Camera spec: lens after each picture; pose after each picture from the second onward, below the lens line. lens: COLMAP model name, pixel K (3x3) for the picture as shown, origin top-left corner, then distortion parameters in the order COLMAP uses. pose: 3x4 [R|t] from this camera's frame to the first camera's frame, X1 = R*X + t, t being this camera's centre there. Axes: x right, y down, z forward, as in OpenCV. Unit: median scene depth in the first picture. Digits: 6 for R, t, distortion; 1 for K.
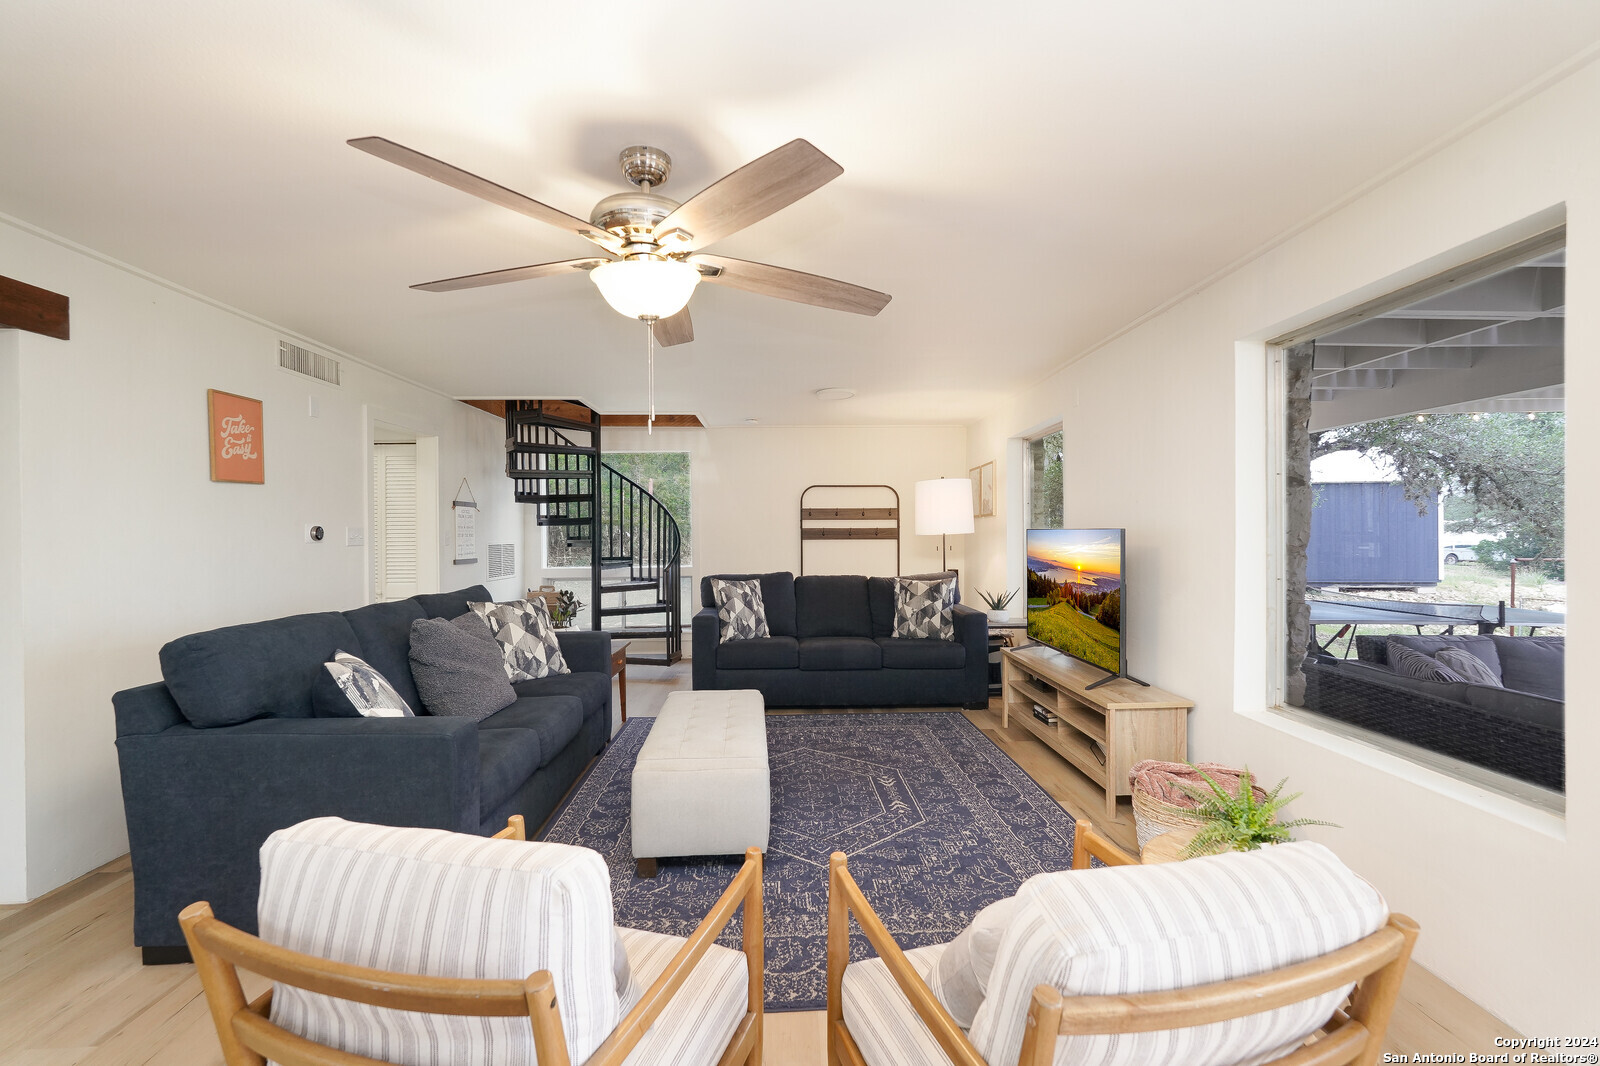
lens RADIAL K [[701.7, 0, 800.0], [0, 701.7, 533.0], [0, 0, 1]] dist [-0.006719, 0.000267]
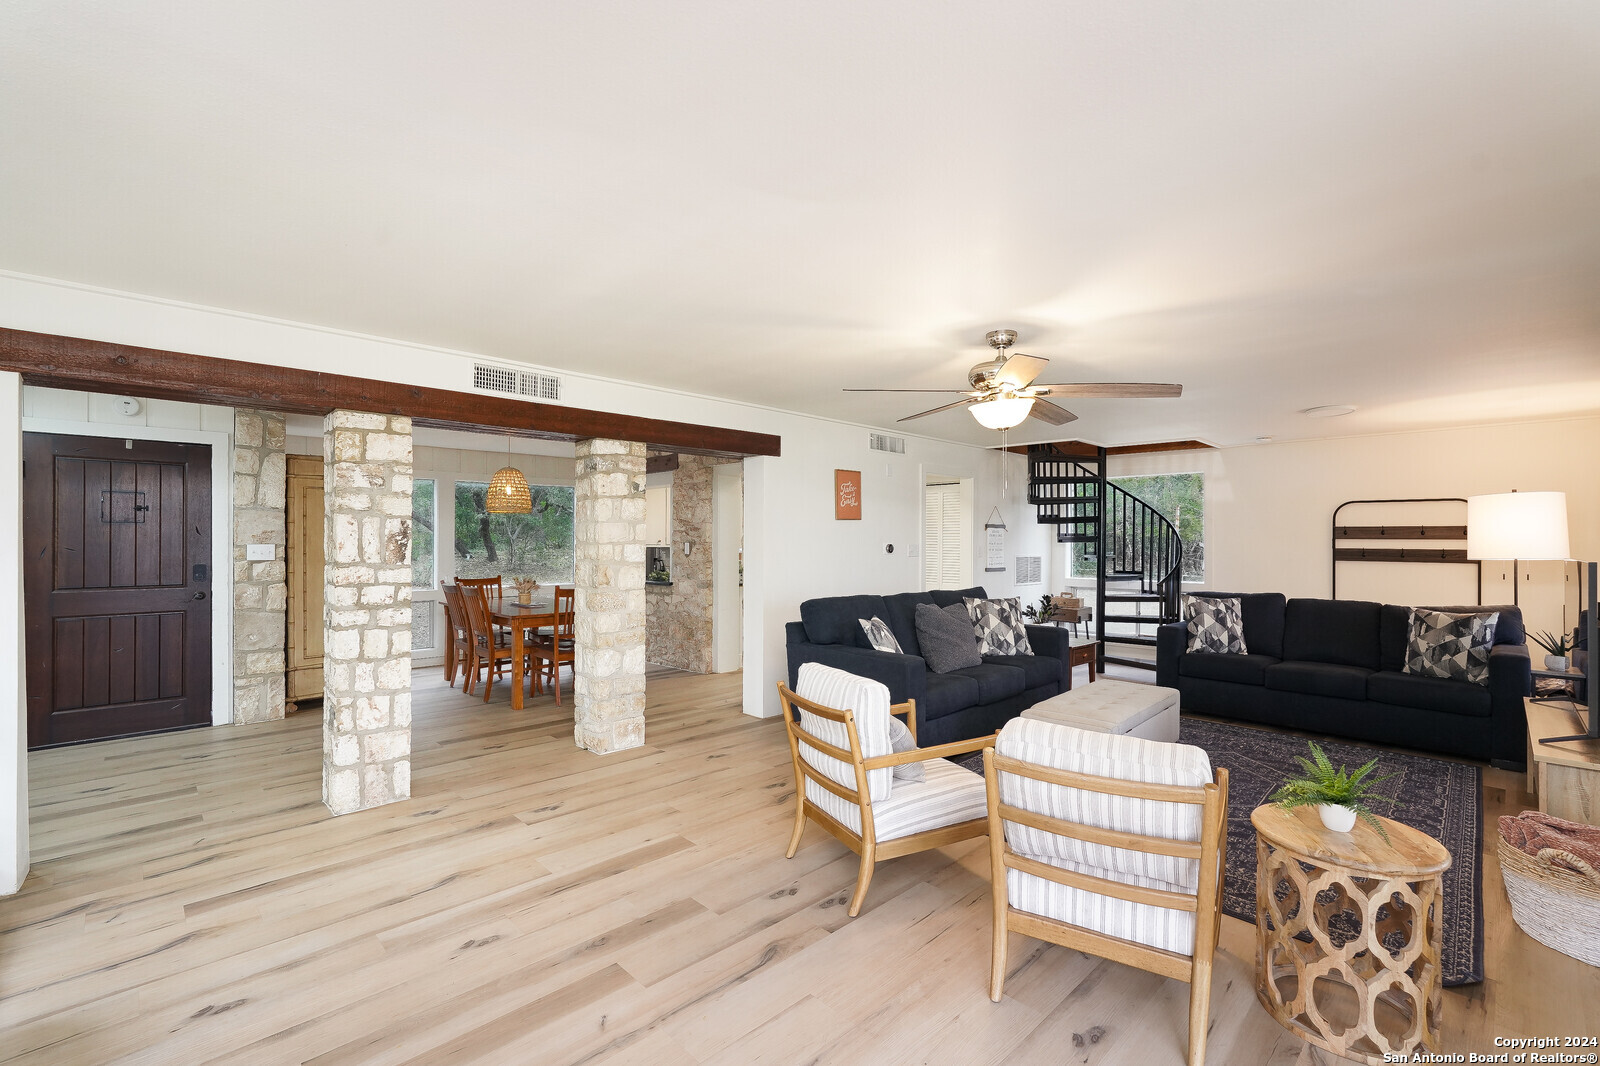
lens RADIAL K [[719.5, 0, 800.0], [0, 719.5, 533.0], [0, 0, 1]] dist [-0.000512, 0.000038]
pose [[0.679699, 0.003198, -0.733485, 0.287684], [-0.010749, 0.999927, -0.005602, -0.018133], [0.733413, 0.011692, 0.679683, -0.208176]]
